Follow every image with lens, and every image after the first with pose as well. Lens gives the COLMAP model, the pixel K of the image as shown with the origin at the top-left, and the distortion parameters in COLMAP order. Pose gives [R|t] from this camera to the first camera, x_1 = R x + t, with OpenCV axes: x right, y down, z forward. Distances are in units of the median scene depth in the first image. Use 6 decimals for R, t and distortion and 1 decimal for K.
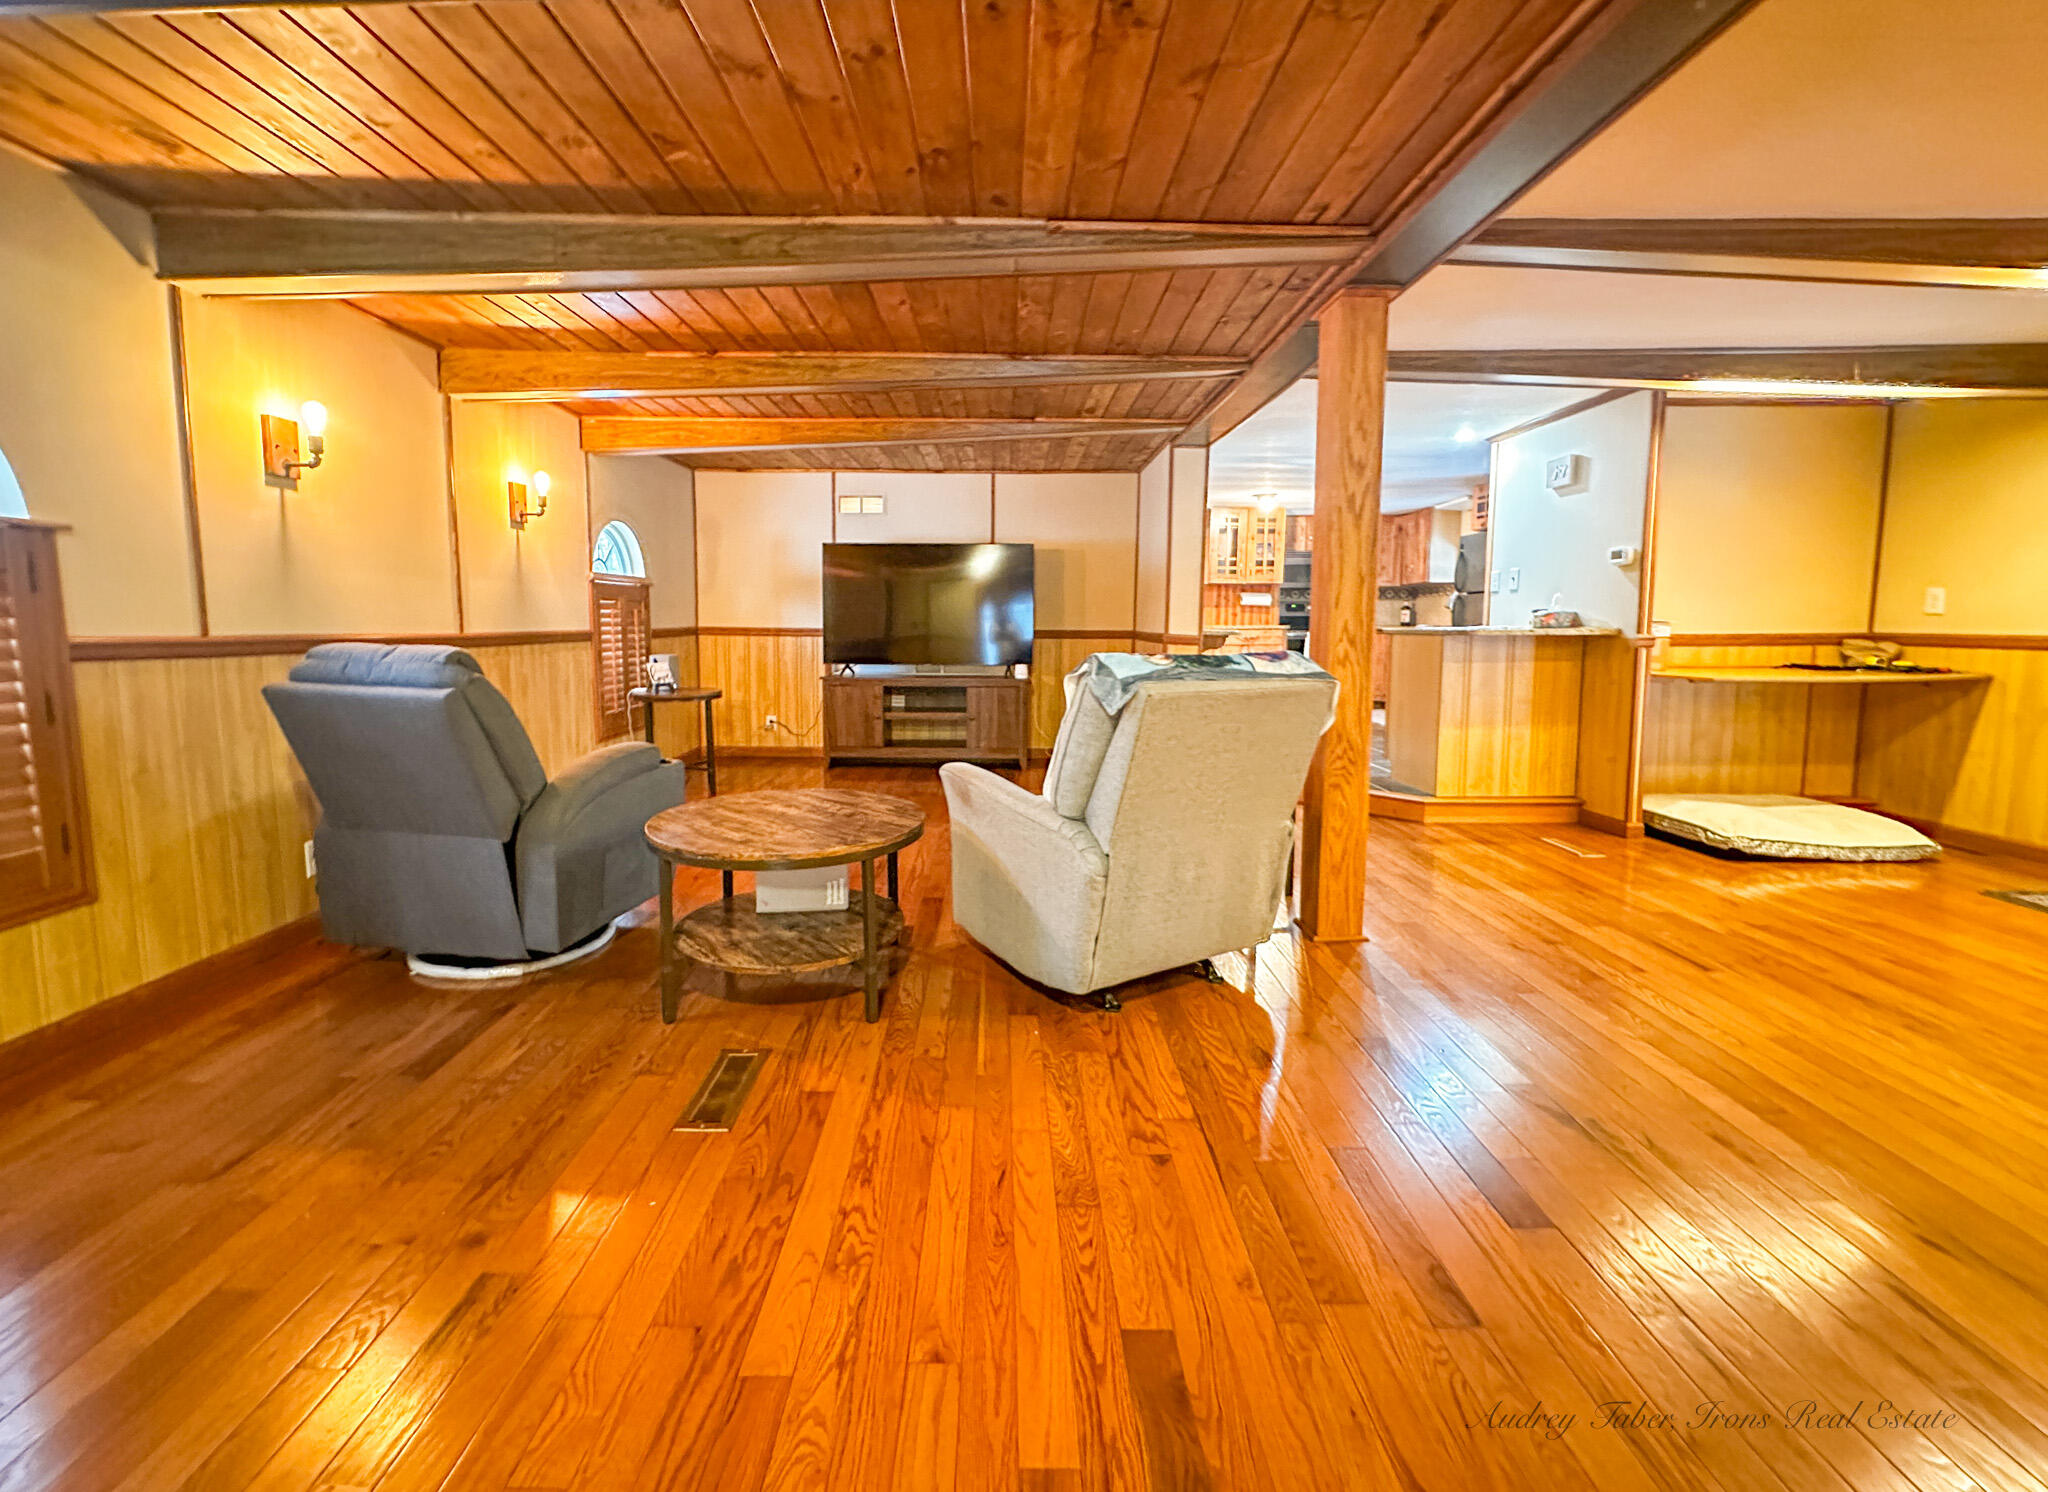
lens RADIAL K [[869.2, 0, 988.1], [0, 869.2, 698.3], [0, 0, 1]] dist [-0.003057, 0.000035]
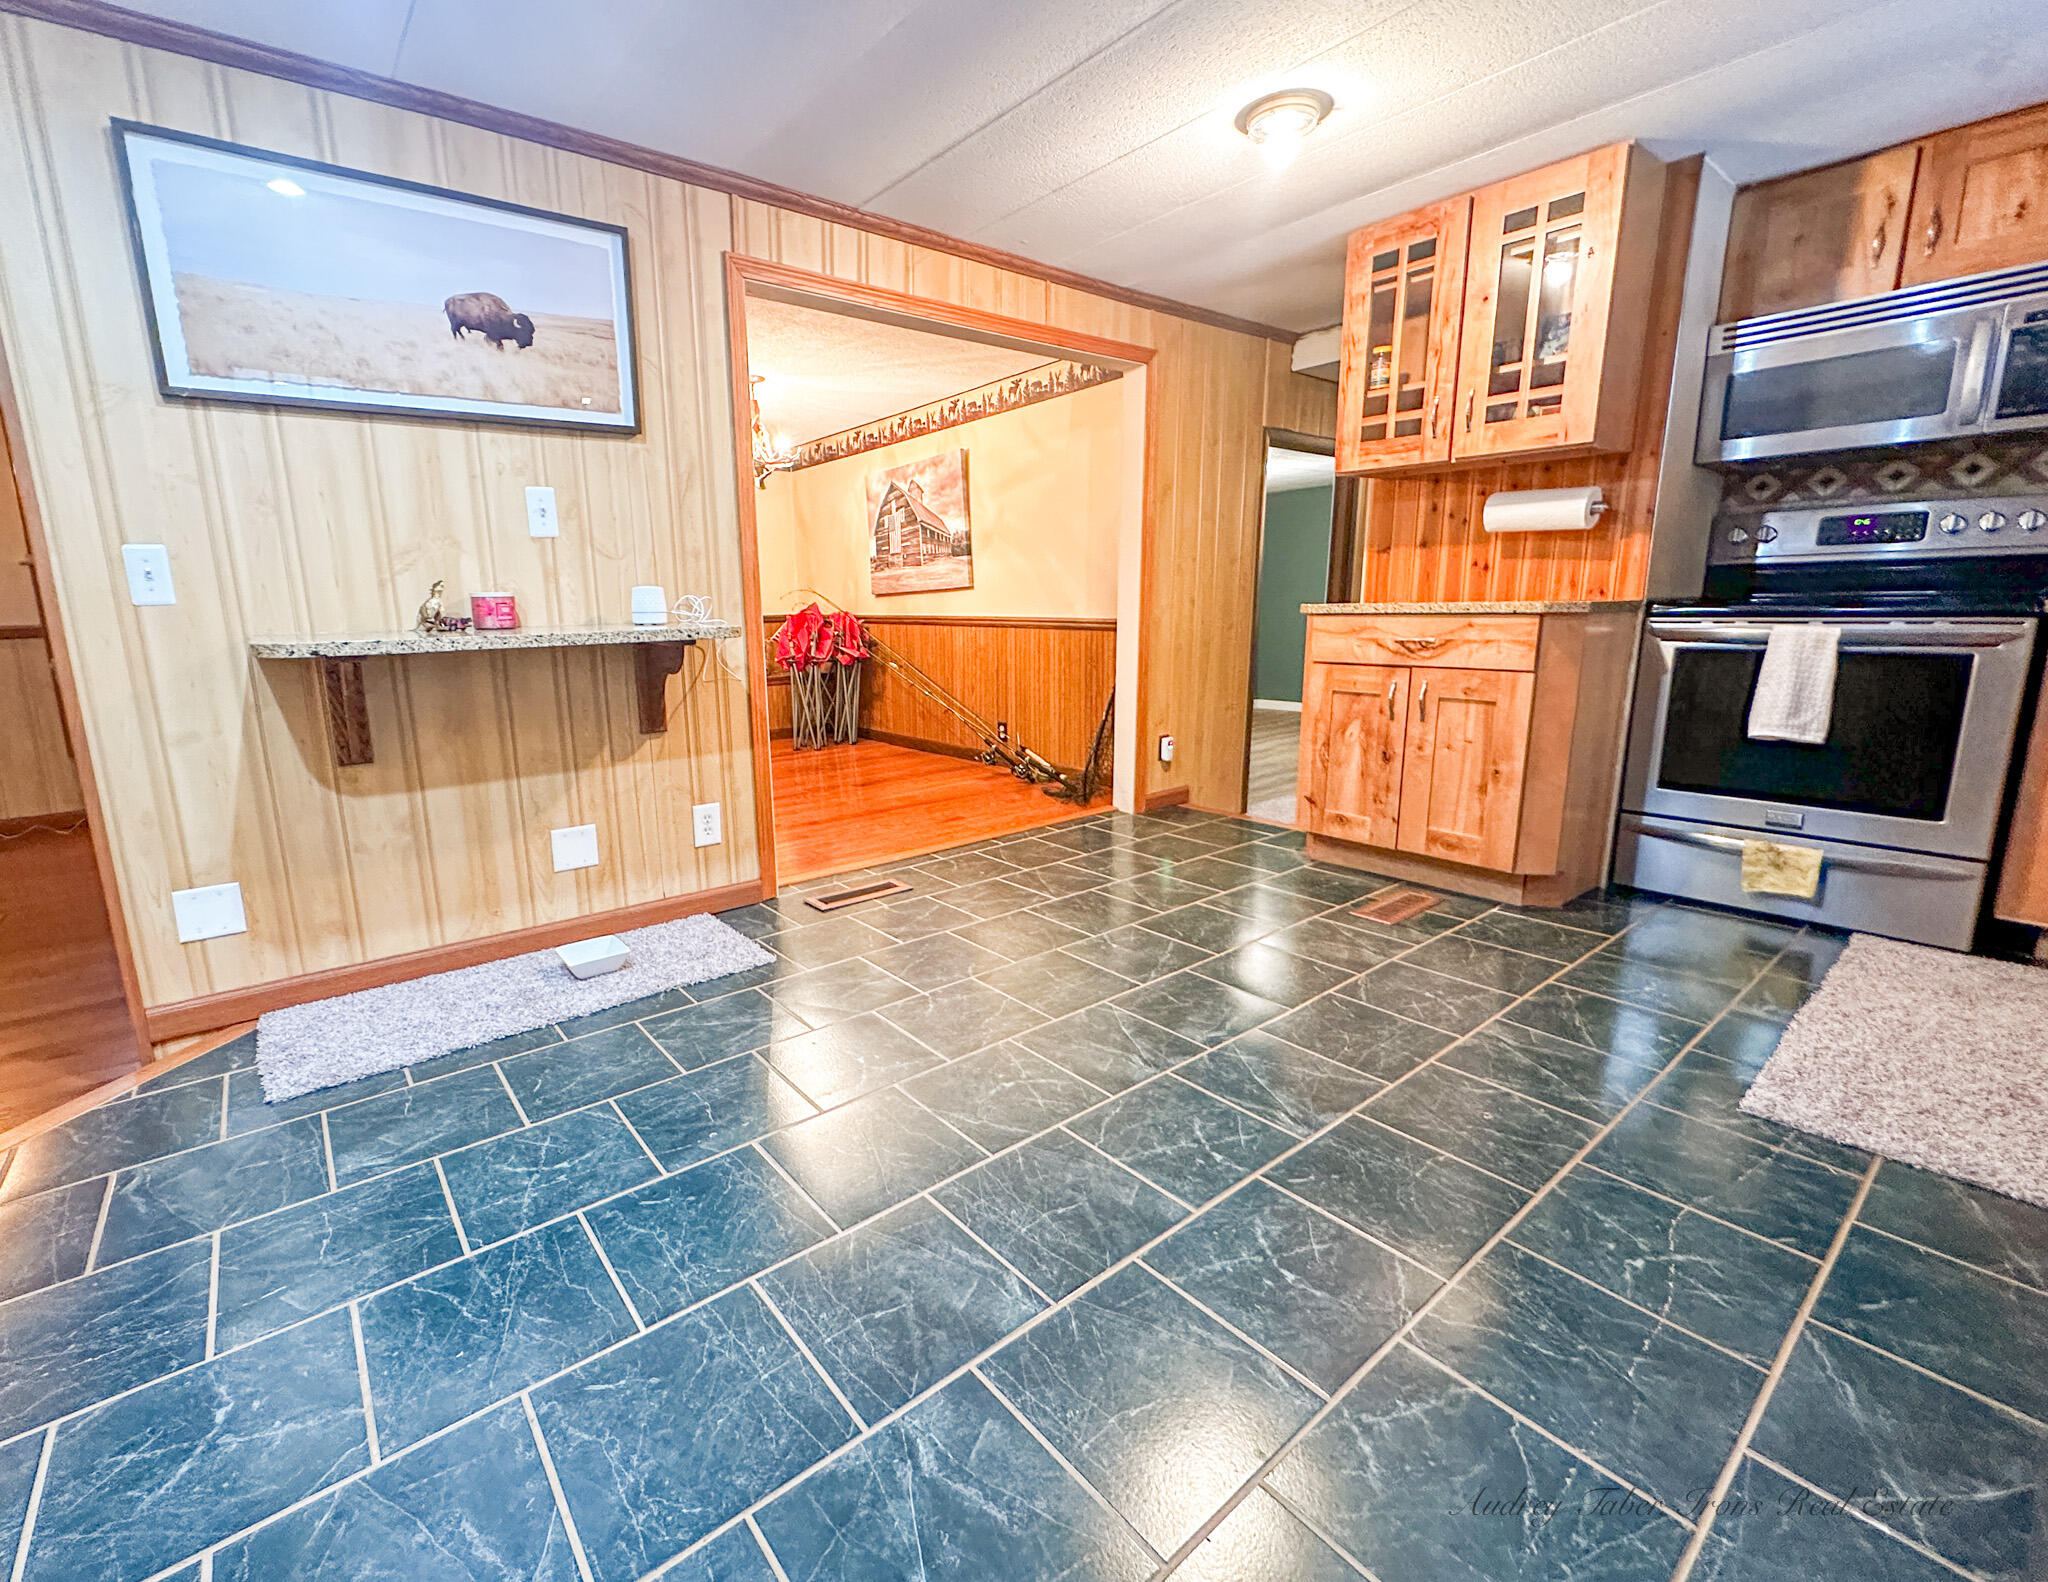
lens RADIAL K [[894.7, 0, 922.3], [0, 894.7, 772.0], [0, 0, 1]] dist [-0.004076, -0.000426]
pose [[0.603480, 0.139642, -0.785055, 0.884183], [-0.051372, 0.989309, 0.136484, -0.114981], [0.795722, -0.042036, 0.604202, 1.311051]]
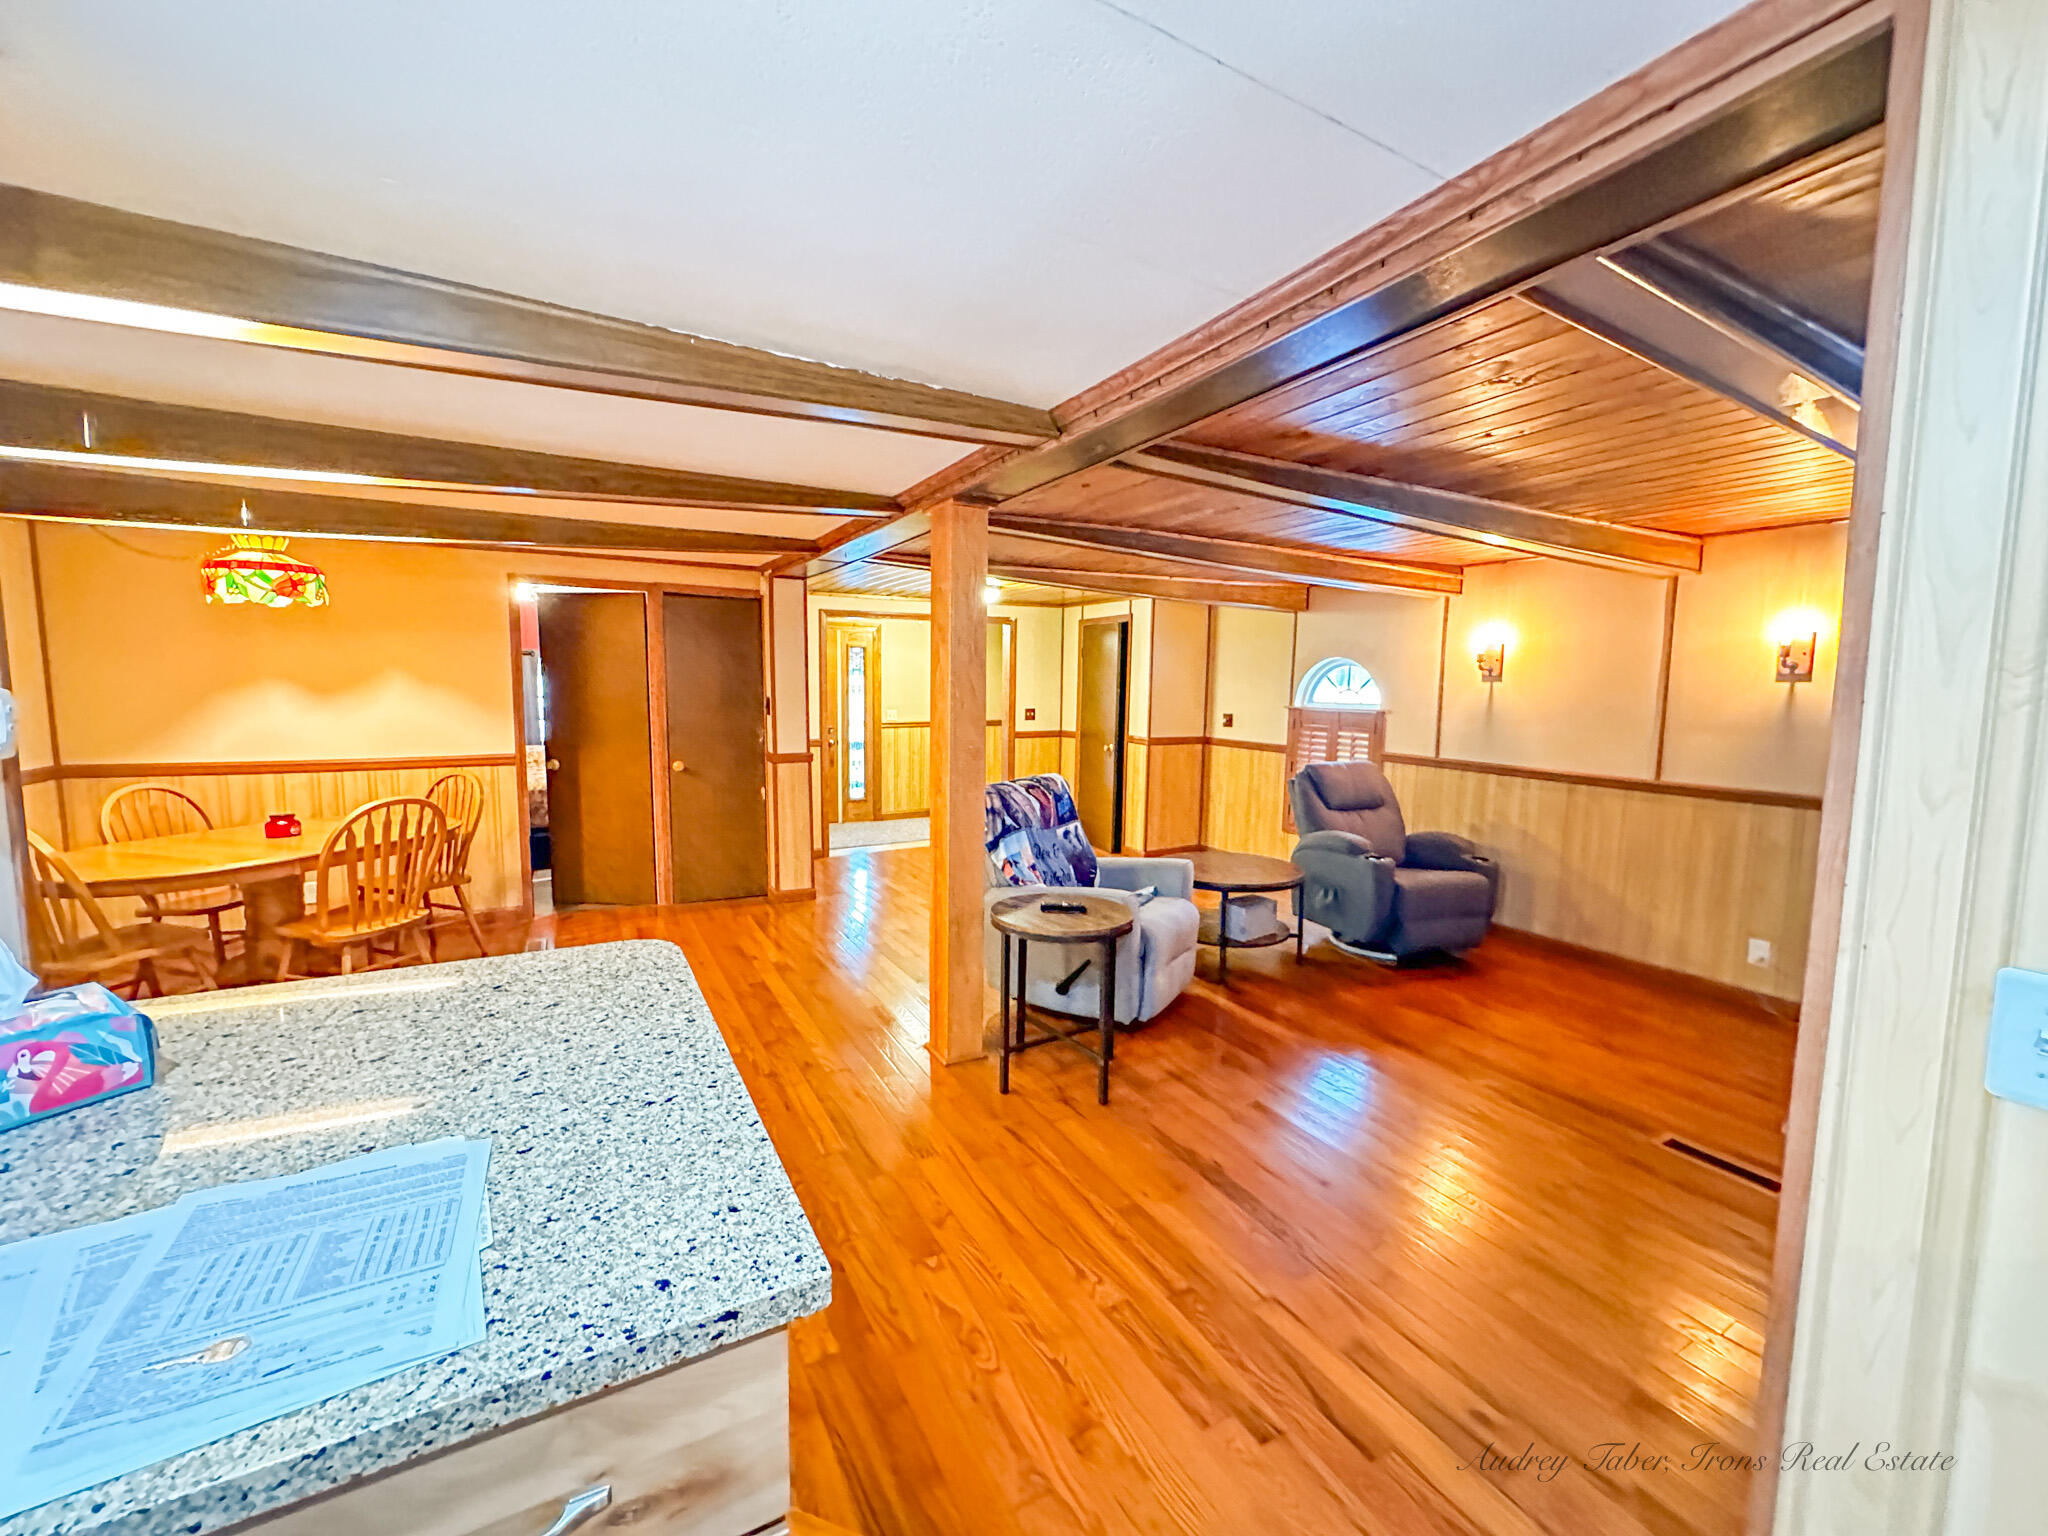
lens RADIAL K [[819.2, 0, 1012.4], [0, 819.2, 767.3], [0, 0, 1]] dist [-0.004449, 0.000922]
pose [[-0.875159, 0.036561, -0.482452, 0.578282], [-0.058310, 0.981903, 0.180183, -0.205573], [0.480308, 0.185820, -0.857190, 1.305343]]
